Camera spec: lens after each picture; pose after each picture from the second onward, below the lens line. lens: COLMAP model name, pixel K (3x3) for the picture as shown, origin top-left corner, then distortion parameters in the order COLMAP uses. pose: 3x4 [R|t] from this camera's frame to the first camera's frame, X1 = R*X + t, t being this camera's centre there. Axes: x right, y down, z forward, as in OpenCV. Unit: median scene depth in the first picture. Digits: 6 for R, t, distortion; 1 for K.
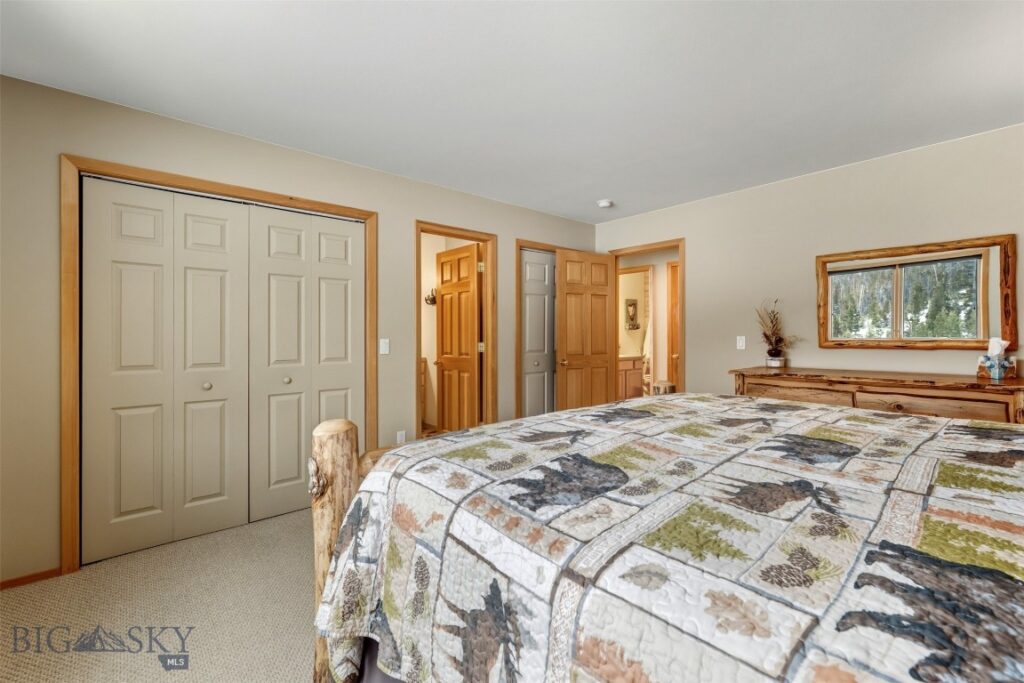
lens RADIAL K [[433.4, 0, 512.4], [0, 433.4, 334.5], [0, 0, 1]] dist [0.000117, 0.000014]
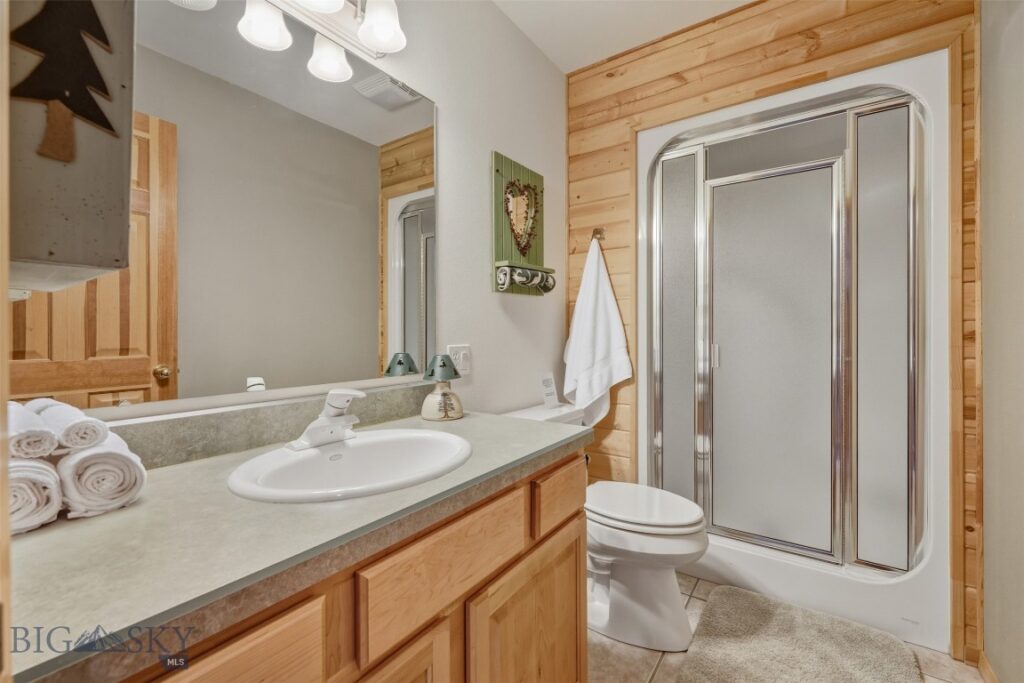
lens RADIAL K [[443.7, 0, 511.7], [0, 443.7, 333.3], [0, 0, 1]] dist [-0.000328, -0.000011]
pose [[0.974652, -0.000356, 0.223727, 0.214072], [0.000119, 0.999999, 0.001076, 0.010865], [-0.223728, -0.001023, 0.974651, 0.758283]]
